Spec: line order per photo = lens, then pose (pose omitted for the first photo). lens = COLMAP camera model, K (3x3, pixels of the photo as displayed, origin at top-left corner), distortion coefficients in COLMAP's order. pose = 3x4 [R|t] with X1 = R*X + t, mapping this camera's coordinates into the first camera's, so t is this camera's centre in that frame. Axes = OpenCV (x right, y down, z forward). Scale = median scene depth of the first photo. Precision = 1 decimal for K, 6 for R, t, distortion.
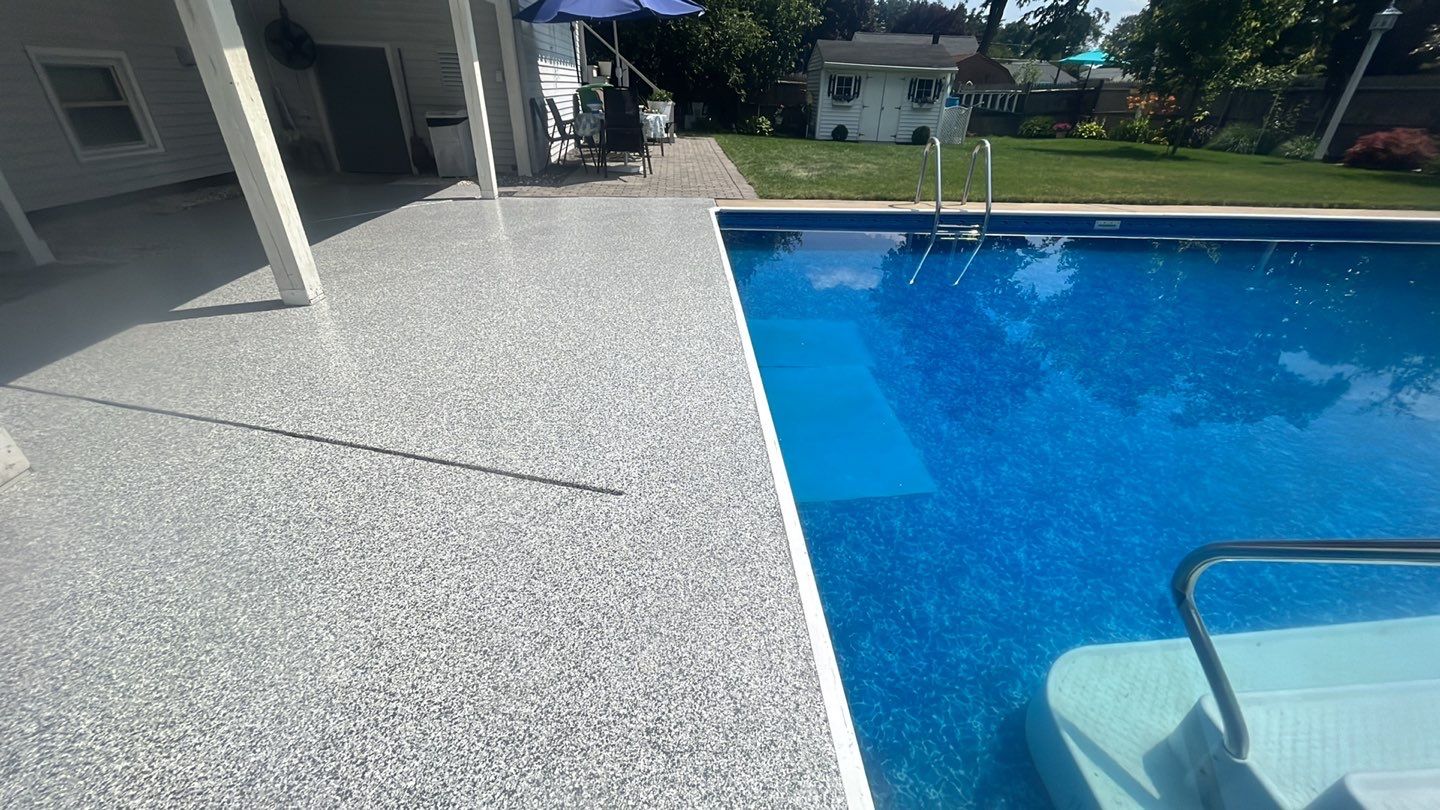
lens RADIAL K [[570.2, 0, 720.0], [0, 570.2, 405.0], [0, 0, 1]] dist [-0.005194, -0.000267]
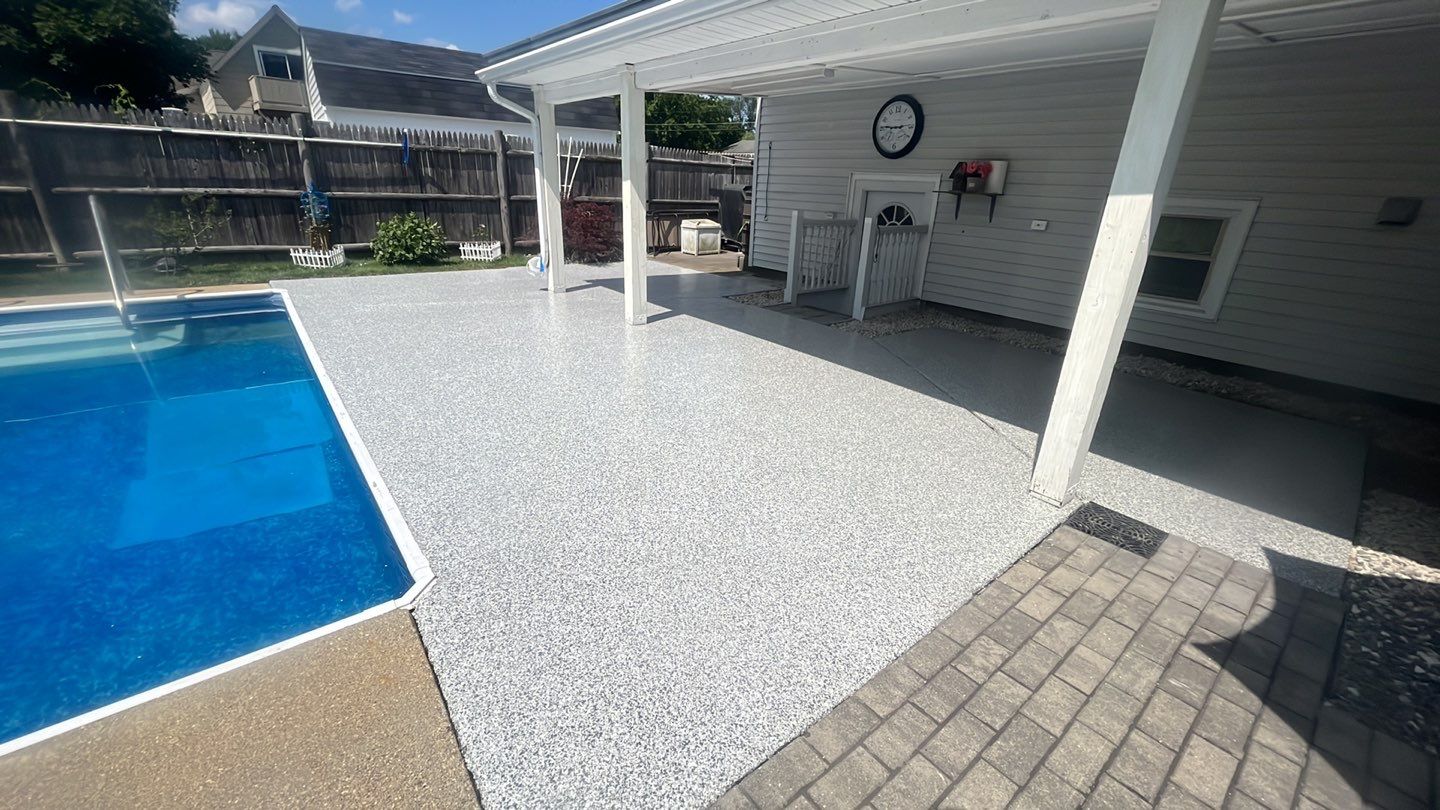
lens RADIAL K [[570.2, 0, 720.0], [0, 570.2, 405.0], [0, 0, 1]] dist [-0.005194, -0.000267]
pose [[-0.802513, 0.166705, -0.572871, 0.047334], [-0.343588, 0.655846, 0.672170, -1.113464], [0.487770, 0.736257, -0.469047, 1.893248]]
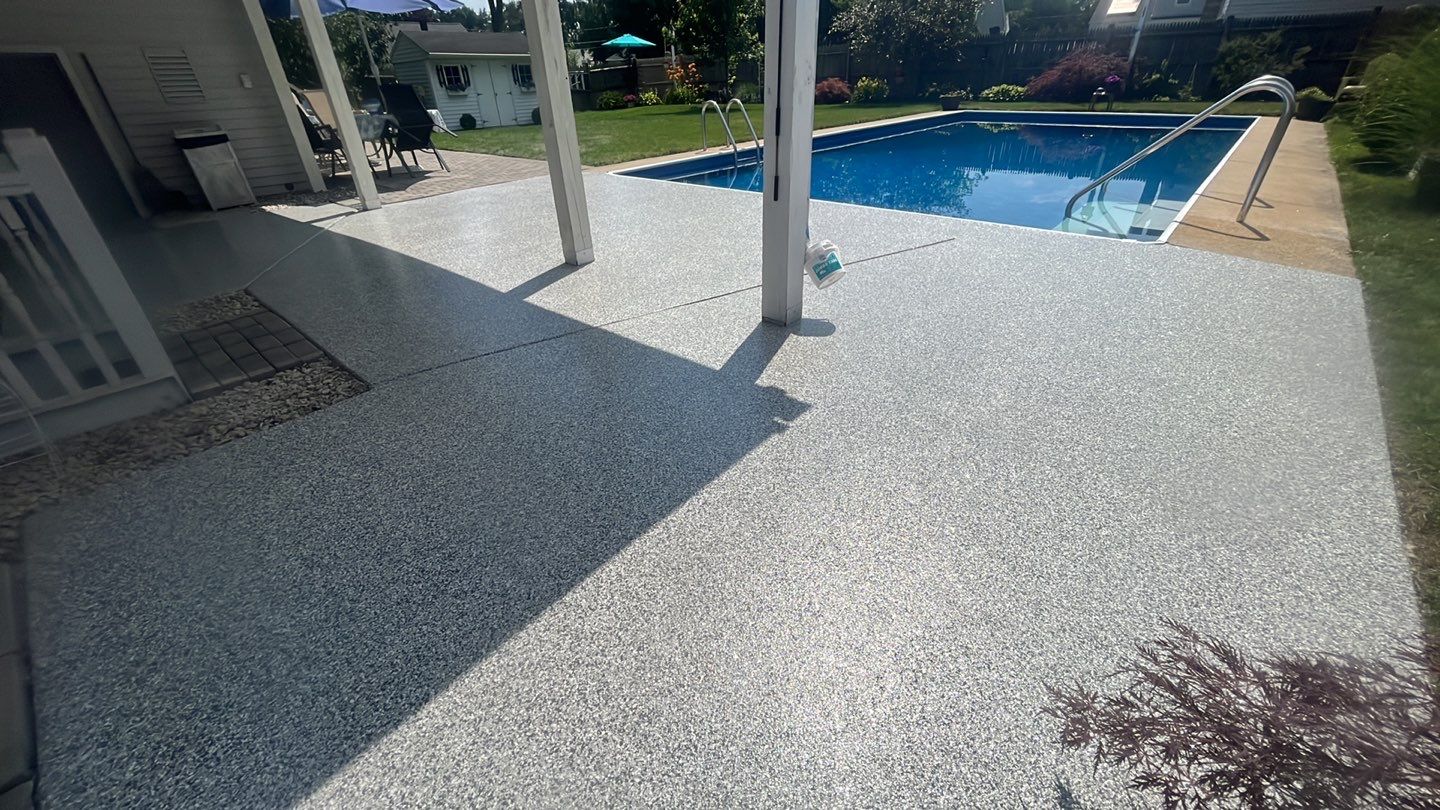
lens RADIAL K [[570.2, 0, 720.0], [0, 570.2, 405.0], [0, 0, 1]] dist [-0.005194, -0.000267]
pose [[0.702562, -0.399222, 0.589091, -1.247927], [0.388251, 0.908791, 0.152843, 0.023229], [-0.596379, 0.121333, 0.793480, -0.093814]]
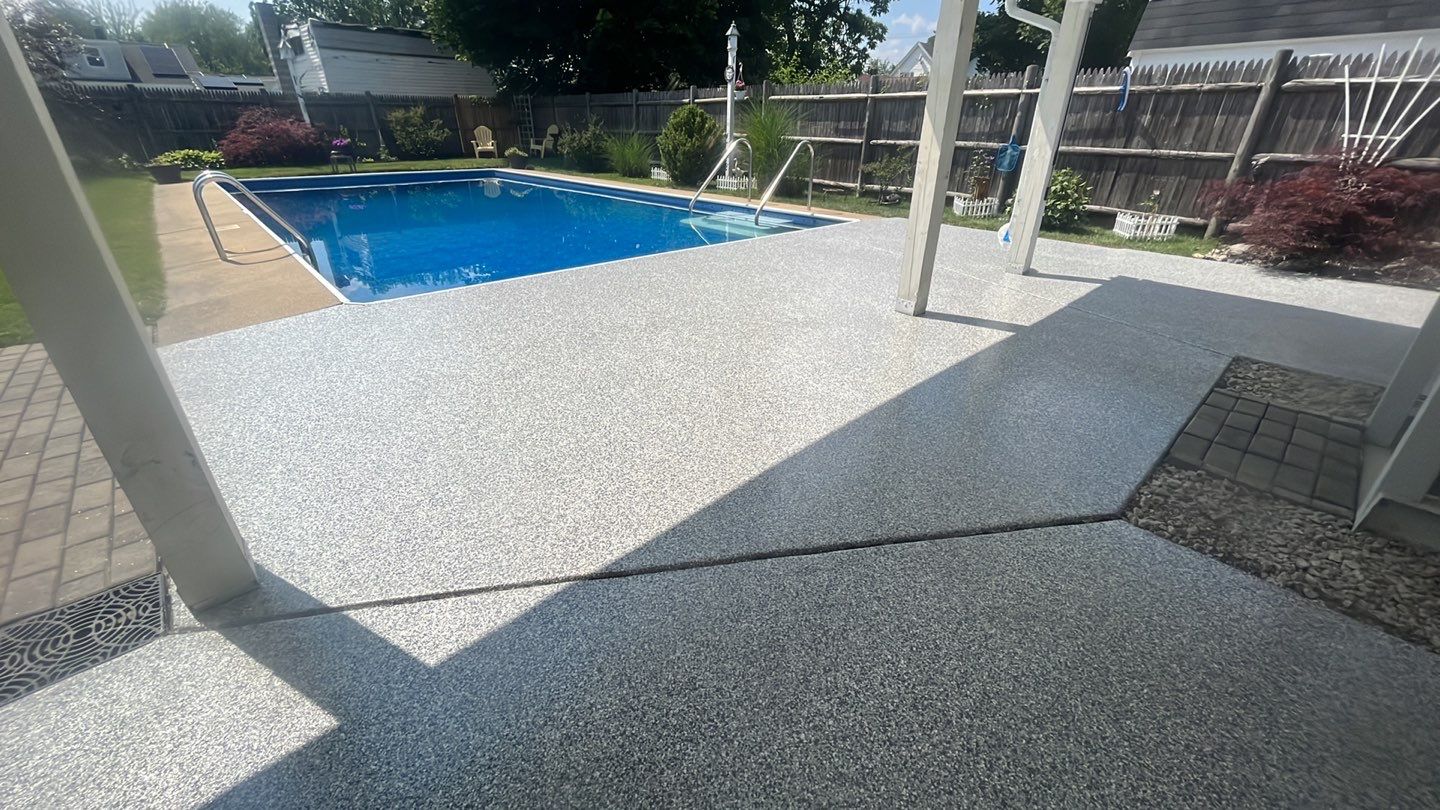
lens RADIAL K [[570.2, 0, 720.0], [0, 570.2, 405.0], [0, 0, 1]] dist [-0.005194, -0.000267]
pose [[-0.631455, -0.369307, 0.681819, -1.253173], [0.361094, 0.638087, 0.680041, -0.929865], [-0.686204, 0.675616, -0.269569, 1.587431]]
